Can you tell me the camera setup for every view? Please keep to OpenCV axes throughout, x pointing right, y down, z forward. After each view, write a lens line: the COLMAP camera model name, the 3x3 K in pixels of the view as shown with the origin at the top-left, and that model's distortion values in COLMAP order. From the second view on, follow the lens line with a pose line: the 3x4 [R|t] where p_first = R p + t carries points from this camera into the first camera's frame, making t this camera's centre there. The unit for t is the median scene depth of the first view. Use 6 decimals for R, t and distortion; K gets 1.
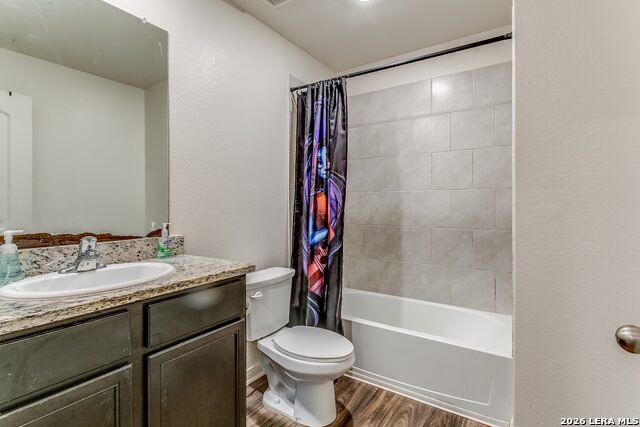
lens RADIAL K [[312.3, 0, 317.9], [0, 312.3, 205.4], [0, 0, 1]] dist [-0.000637, -0.000784]
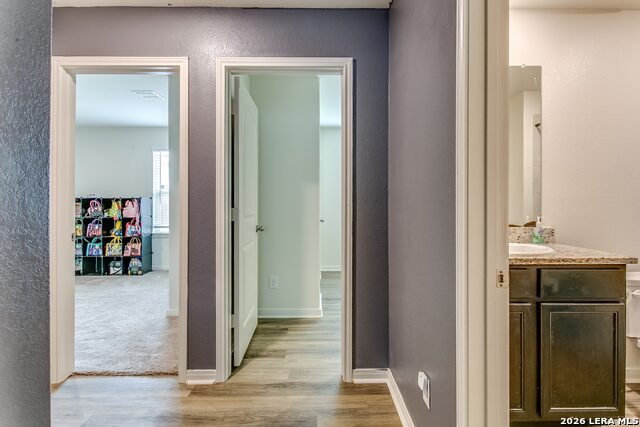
lens RADIAL K [[312.3, 0, 317.9], [0, 312.3, 205.4], [0, 0, 1]] dist [-0.000637, -0.000784]
pose [[0.563890, 0.007634, -0.825814, 0.068890], [-0.000848, 0.999962, 0.008664, -0.001385], [0.825849, -0.004185, 0.563875, -0.553649]]
